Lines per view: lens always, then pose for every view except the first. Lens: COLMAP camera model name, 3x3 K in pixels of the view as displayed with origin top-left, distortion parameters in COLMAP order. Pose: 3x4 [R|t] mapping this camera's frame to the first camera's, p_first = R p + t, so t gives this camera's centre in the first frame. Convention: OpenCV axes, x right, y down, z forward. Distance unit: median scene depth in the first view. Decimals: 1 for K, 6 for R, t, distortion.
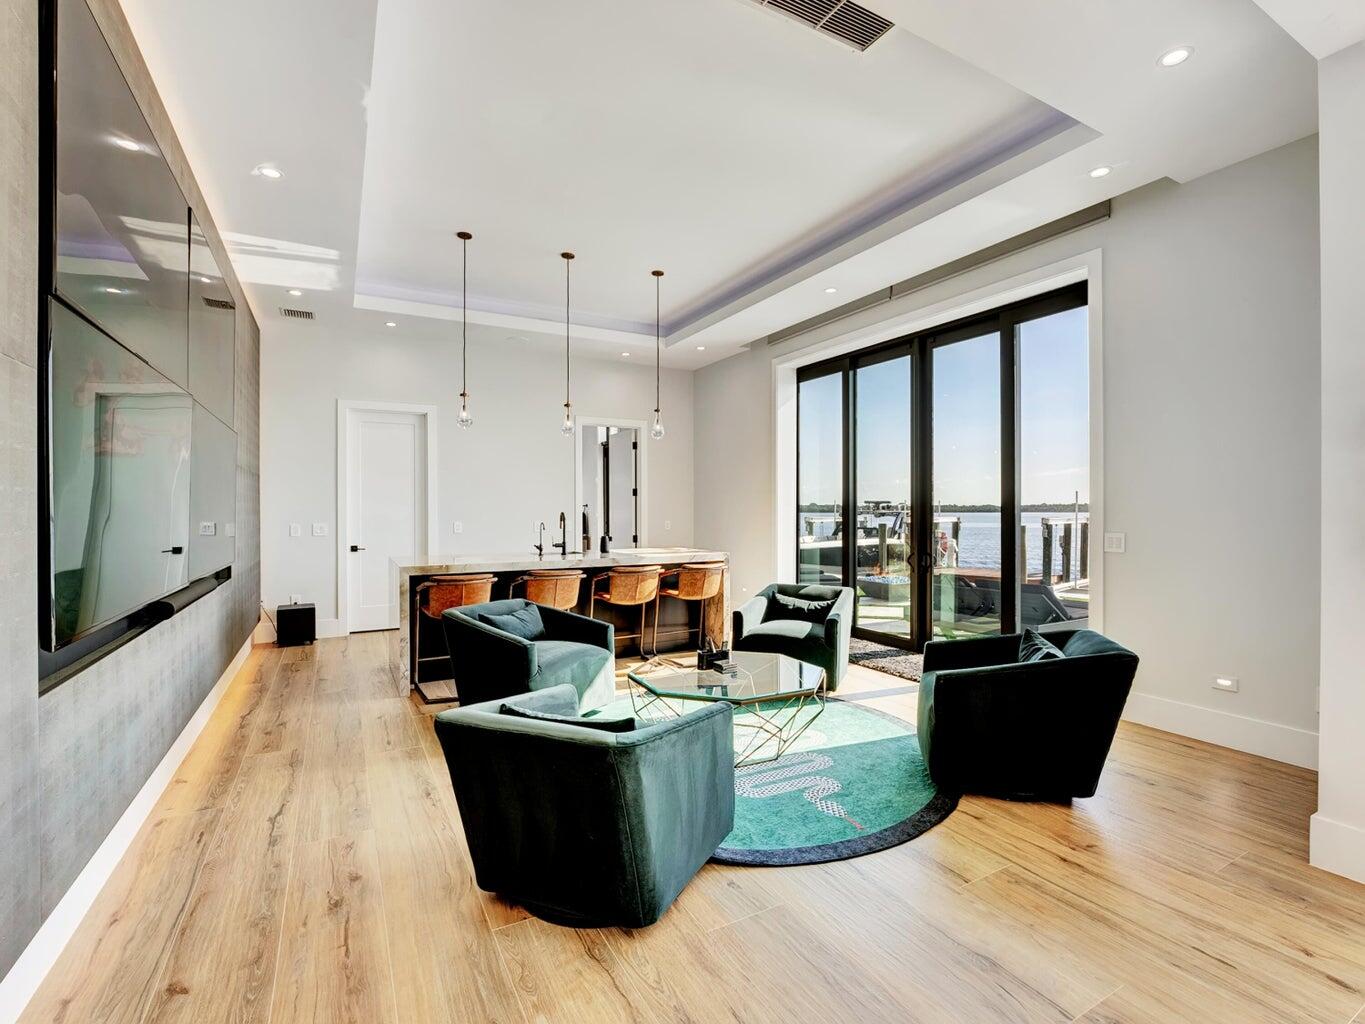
lens RADIAL K [[637.4, 0, 684.5], [0, 637.4, 510.4], [0, 0, 1]] dist [-0.025181, 0.003497]
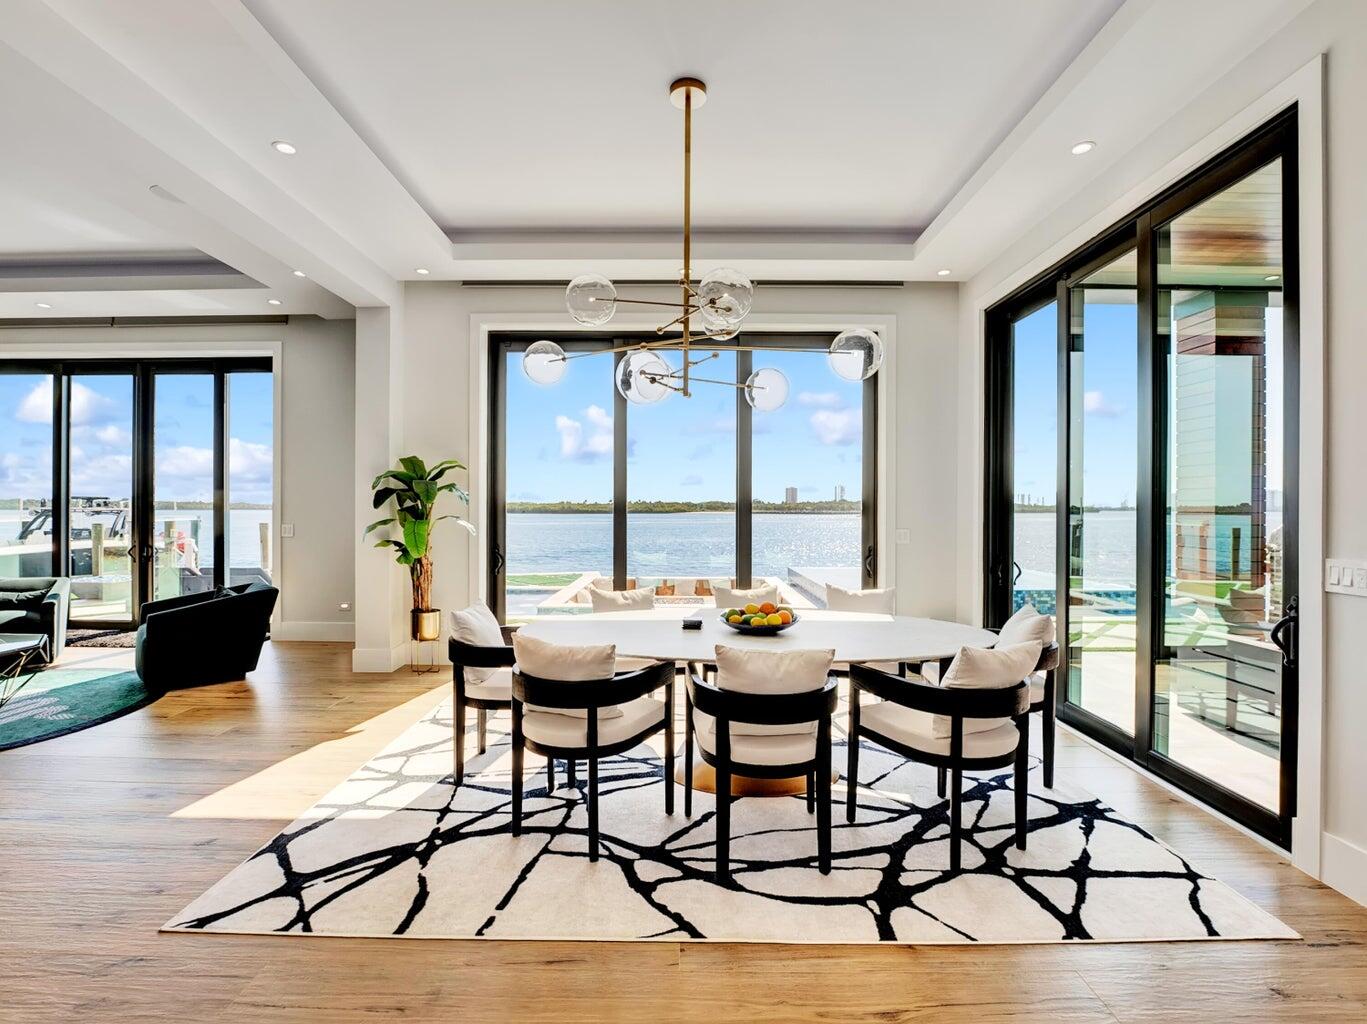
lens RADIAL K [[638.3, 0, 676.4], [0, 638.3, 510.2], [0, 0, 1]] dist [-0.025181, 0.003497]
pose [[0.498053, 0.000215, 0.867147, -0.152623], [-0.003111, 0.999994, 0.001539, -0.002973], [-0.867141, -0.003464, 0.498050, -0.464097]]
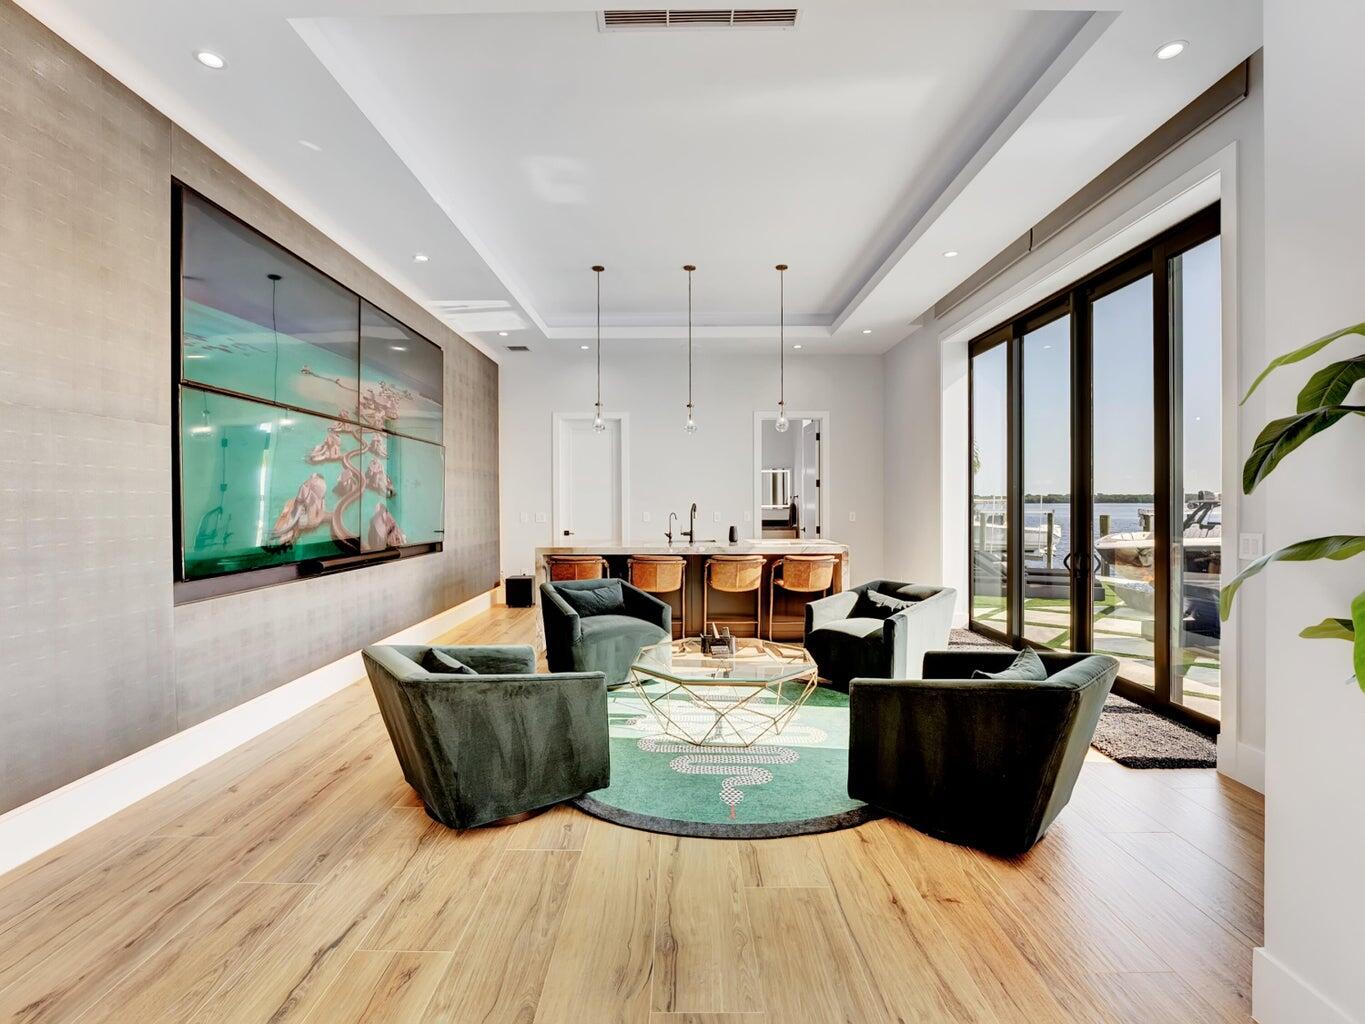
lens RADIAL K [[637.4, 0, 675.1], [0, 637.4, 503.0], [0, 0, 1]] dist [-0.025181, 0.003497]
pose [[0.870261, -0.000374, -0.492591, 0.331668], [0.001868, 0.999995, 0.002541, -0.001005], [0.492588, -0.003132, 0.870257, 0.036993]]
